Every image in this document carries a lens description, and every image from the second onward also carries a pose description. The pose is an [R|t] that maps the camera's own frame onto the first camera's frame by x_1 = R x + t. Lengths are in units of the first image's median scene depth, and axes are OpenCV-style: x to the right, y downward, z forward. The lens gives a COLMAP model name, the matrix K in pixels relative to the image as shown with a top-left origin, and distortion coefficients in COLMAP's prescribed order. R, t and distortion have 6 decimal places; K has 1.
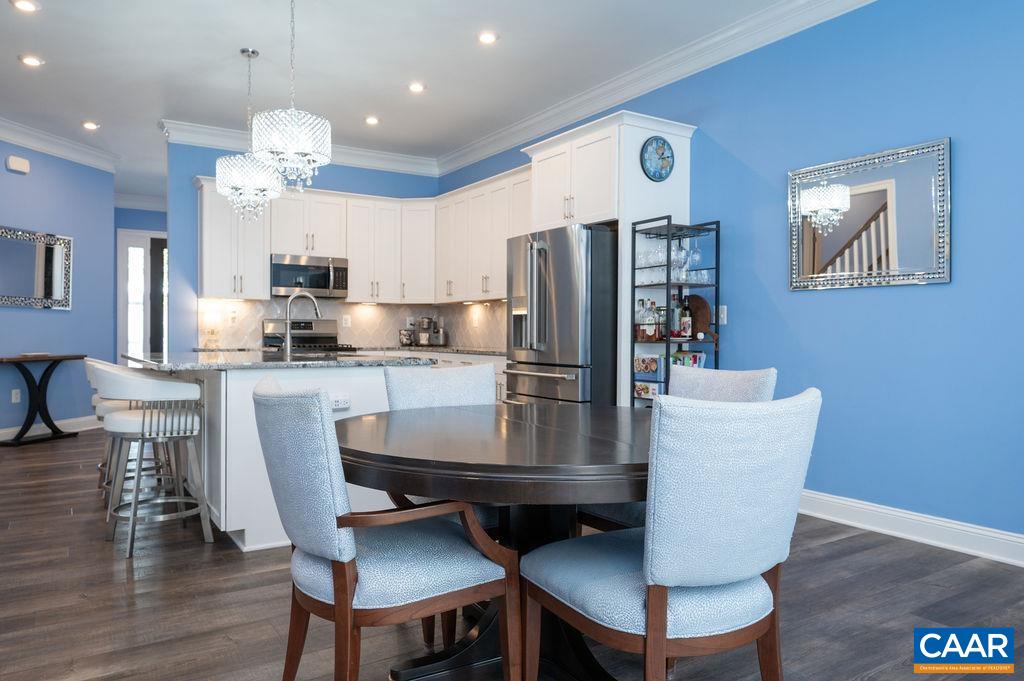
lens RADIAL K [[701.6, 0, 512.0], [0, 701.6, 340.5], [0, 0, 1]] dist [-0.000149, -0.004213]
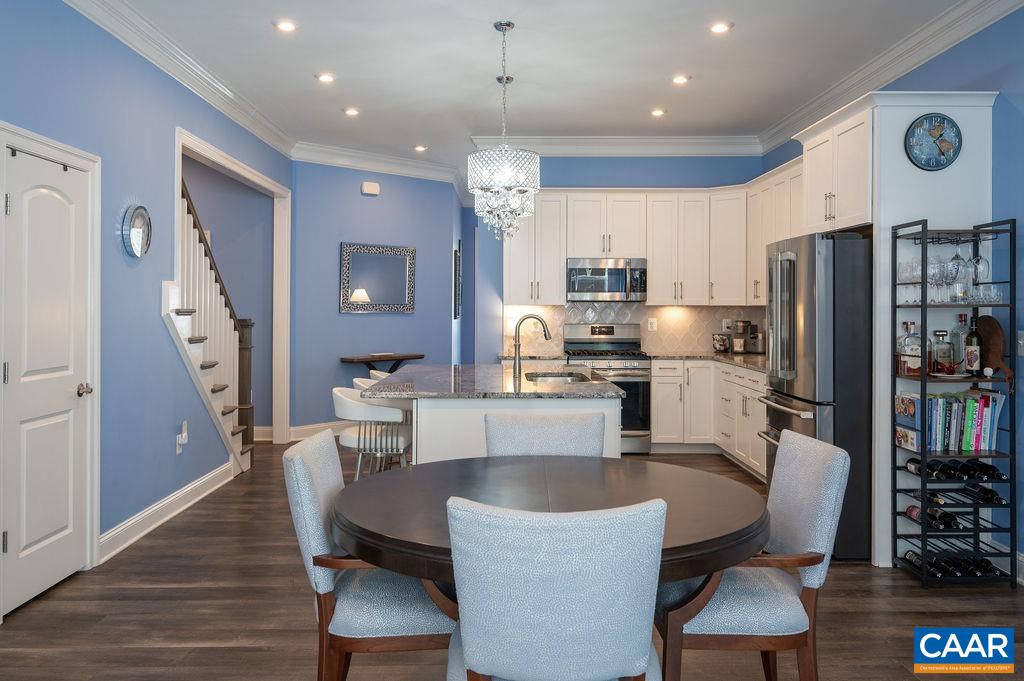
lens RADIAL K [[823.9, 0, 512.2], [0, 823.9, 300.5], [0, 0, 1]] dist [-0.010291, 0.000429]
pose [[0.848438, -0.007283, -0.529245, 0.292349], [-0.002903, 0.999826, -0.018412, -0.063439], [0.529287, 0.017158, 0.848269, -0.024061]]
